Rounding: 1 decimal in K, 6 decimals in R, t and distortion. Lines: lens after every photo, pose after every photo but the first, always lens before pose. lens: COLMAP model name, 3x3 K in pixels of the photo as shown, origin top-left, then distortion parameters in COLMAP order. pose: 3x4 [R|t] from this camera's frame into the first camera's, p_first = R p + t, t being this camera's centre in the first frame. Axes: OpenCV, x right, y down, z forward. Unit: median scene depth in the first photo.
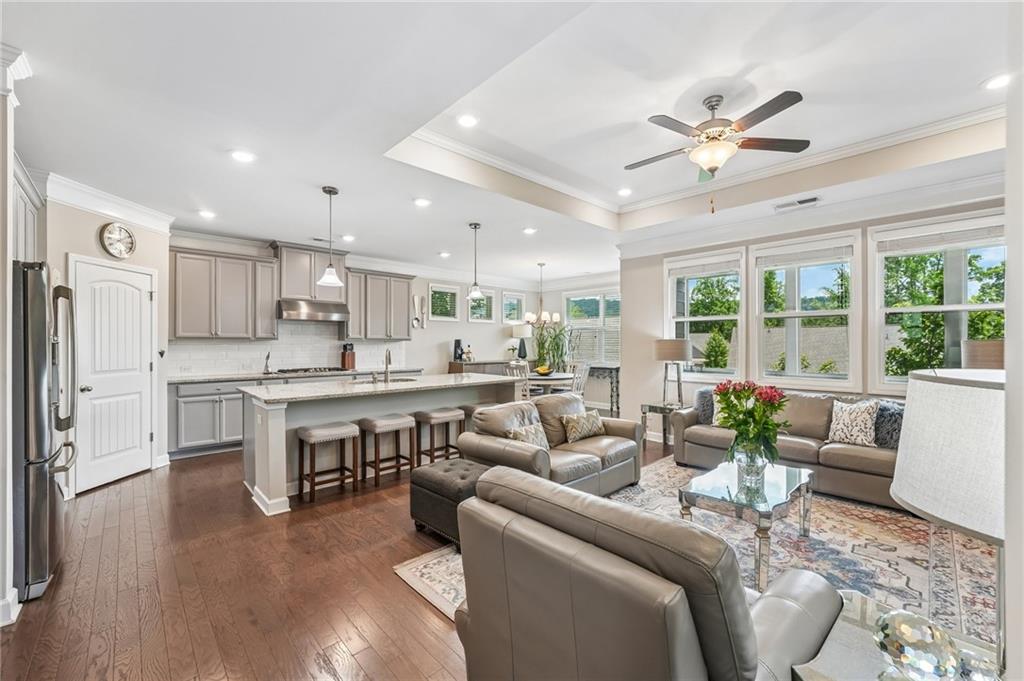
lens RADIAL K [[423.7, 0, 507.6], [0, 423.7, 346.0], [0, 0, 1]] dist [-0.009878, 0.002542]
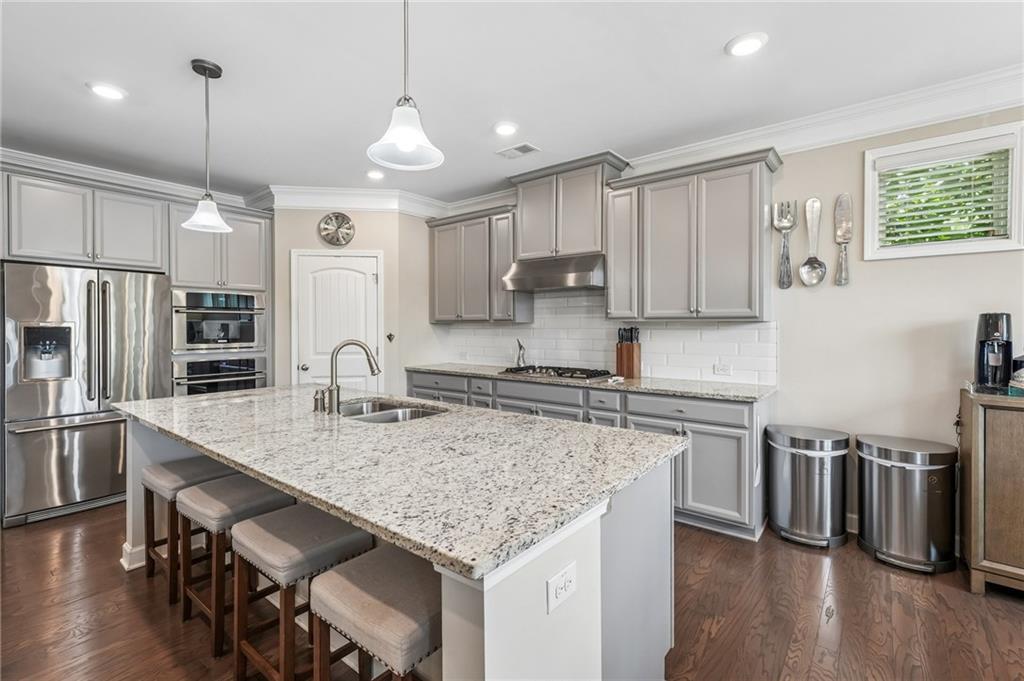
lens RADIAL K [[453.3, 0, 501.1], [0, 453.3, 334.8], [0, 0, 1]] dist [-0.000894, 0.002813]
pose [[0.153239, 0.020145, -0.987984, 0.169444], [-0.004402, 0.999796, 0.019704, -0.007744], [0.988179, 0.001330, 0.153296, 0.822200]]
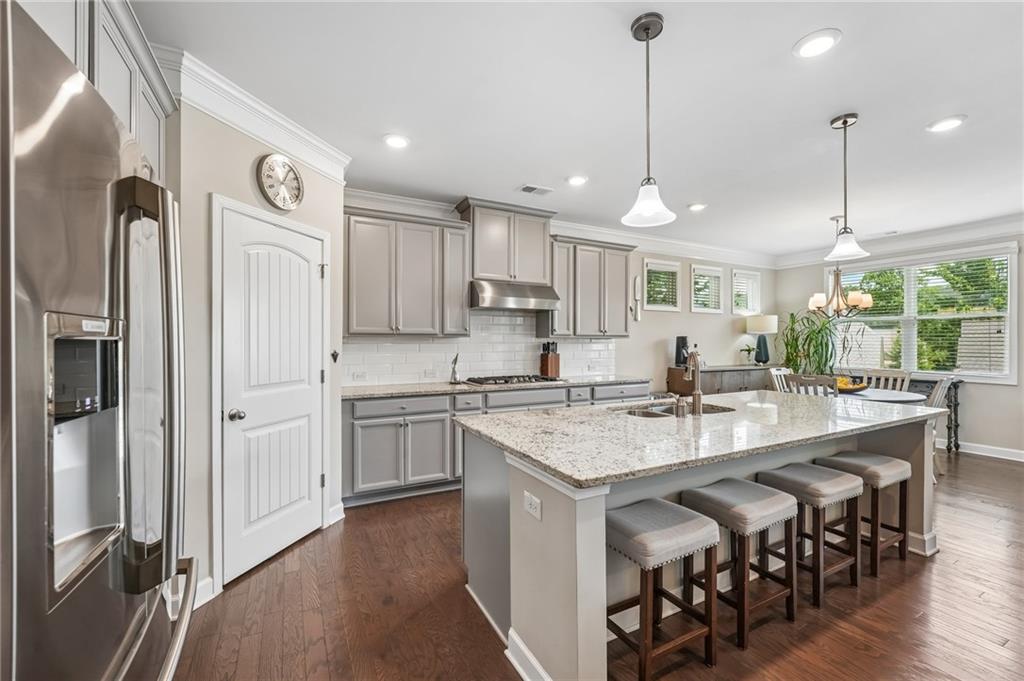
lens RADIAL K [[423.7, 0, 509.3], [0, 423.7, 345.4], [0, 0, 1]] dist [-0.009878, 0.002542]
pose [[0.966981, 0.002801, -0.254832, -0.282296], [-0.002180, 0.999994, 0.002719, -0.001861], [0.254838, -0.002074, 0.966982, 0.309852]]
